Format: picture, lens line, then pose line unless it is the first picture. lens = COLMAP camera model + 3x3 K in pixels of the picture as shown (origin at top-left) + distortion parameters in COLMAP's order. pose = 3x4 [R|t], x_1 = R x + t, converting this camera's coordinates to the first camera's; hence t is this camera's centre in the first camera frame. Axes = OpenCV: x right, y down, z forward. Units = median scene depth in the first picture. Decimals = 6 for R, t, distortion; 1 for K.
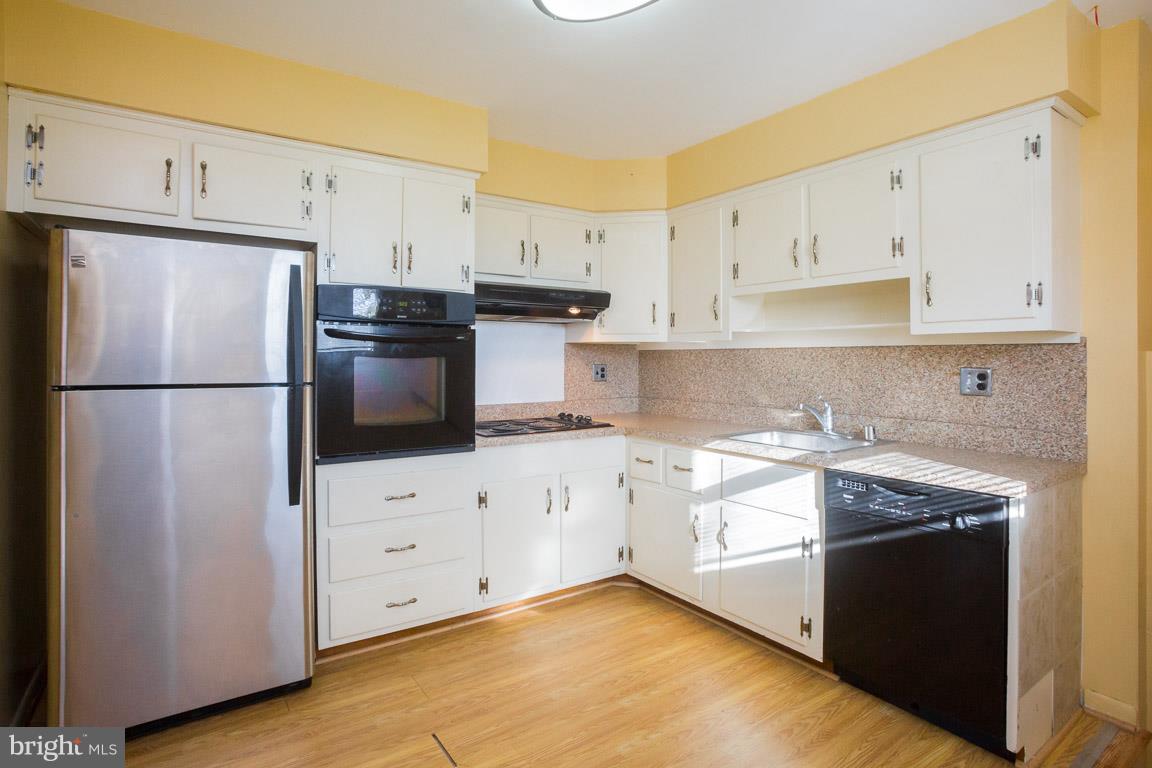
lens RADIAL K [[586.2, 0, 576.4], [0, 586.2, 348.2], [0, 0, 1]] dist [-0.000563, 0.000674]
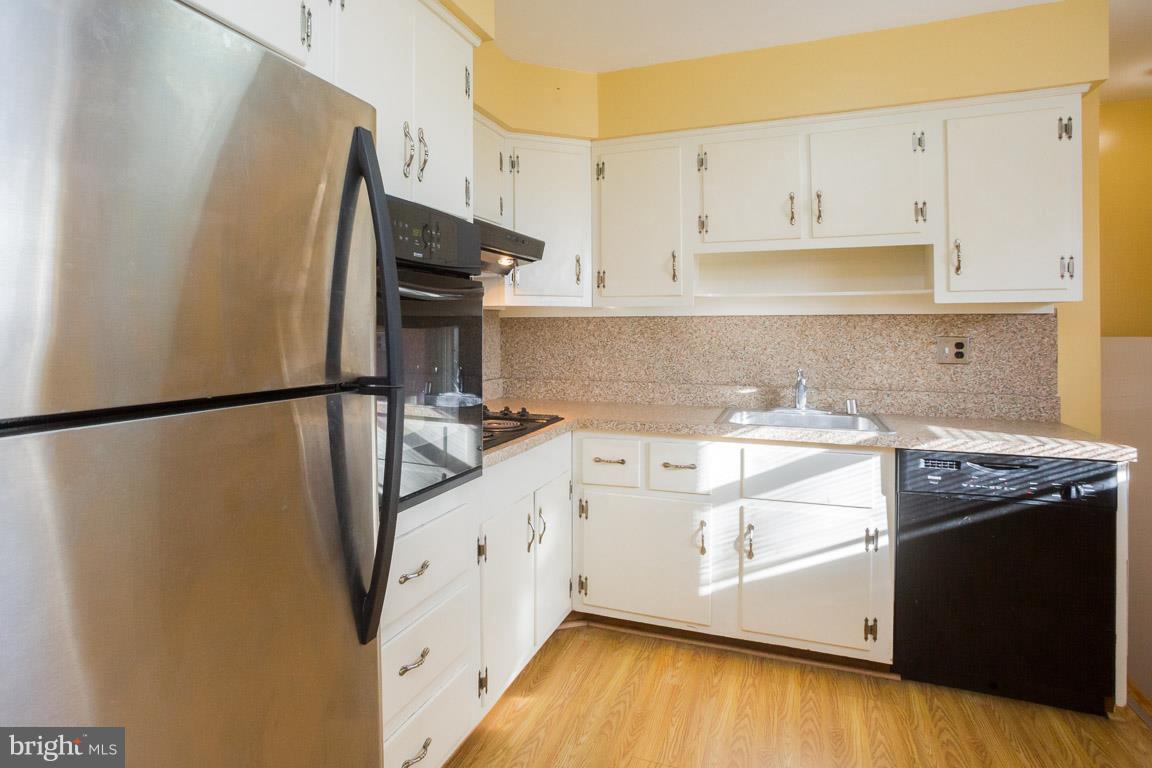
lens RADIAL K [[663.5, 0, 575.3], [0, 663.5, 324.0], [0, 0, 1]] dist [-0.002817, 0.001571]
pose [[0.852207, 0.001360, 0.523204, -0.491240], [-0.007543, 0.999925, 0.009687, 0.004774], [-0.523151, -0.012201, 0.852153, 0.361696]]
